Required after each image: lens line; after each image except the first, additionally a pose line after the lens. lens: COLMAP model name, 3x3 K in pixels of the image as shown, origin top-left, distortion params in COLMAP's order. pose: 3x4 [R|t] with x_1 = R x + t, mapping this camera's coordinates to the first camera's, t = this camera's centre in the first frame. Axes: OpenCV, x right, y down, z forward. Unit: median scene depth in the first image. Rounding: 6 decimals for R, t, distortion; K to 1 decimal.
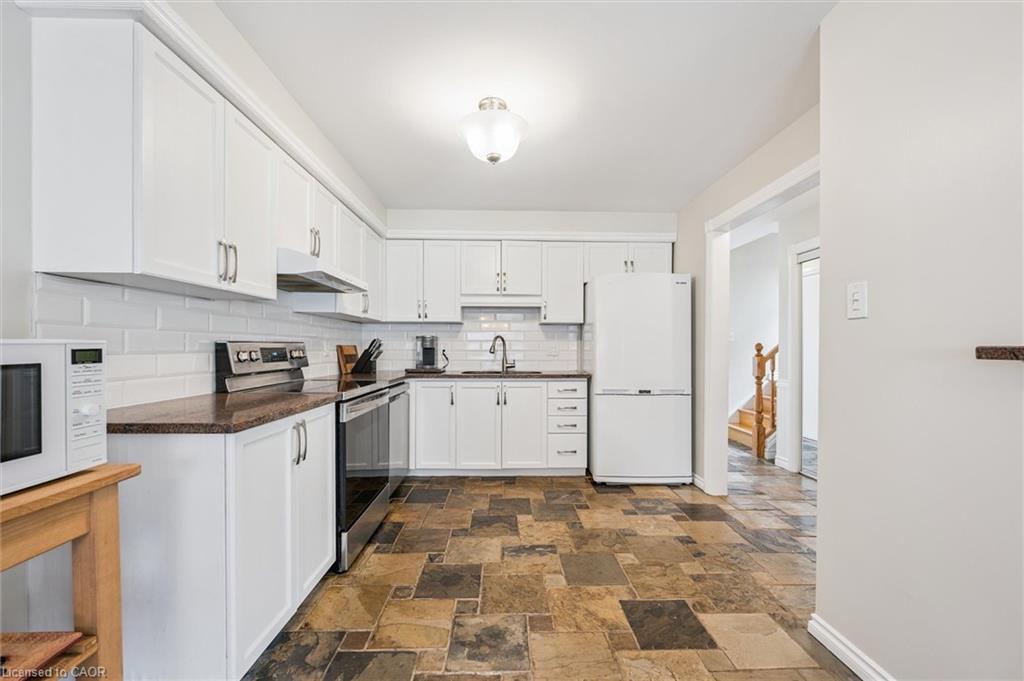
lens RADIAL K [[411.9, 0, 512.1], [0, 411.9, 351.4], [0, 0, 1]] dist [0.000055, 0.000032]
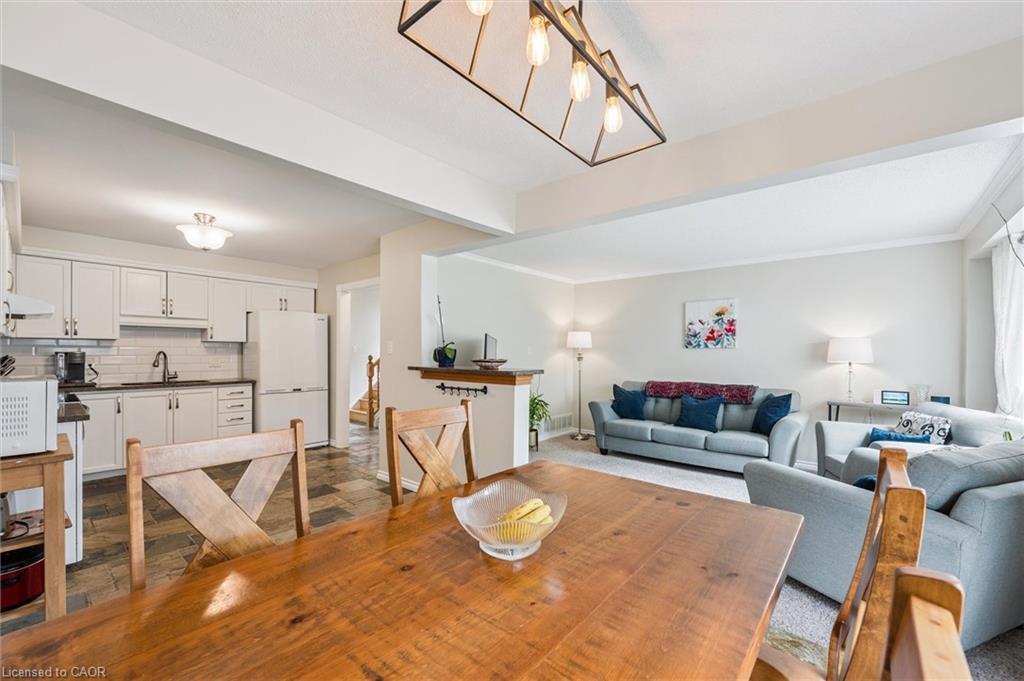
lens RADIAL K [[411.9, 0, 512.1], [0, 411.9, 351.4], [0, 0, 1]] dist [0.000055, 0.000032]
pose [[0.669200, 0.000143, 0.743083, -0.269235], [0.002632, 0.999993, -0.002563, -0.036976], [-0.743078, 0.003671, 0.669195, -0.591221]]
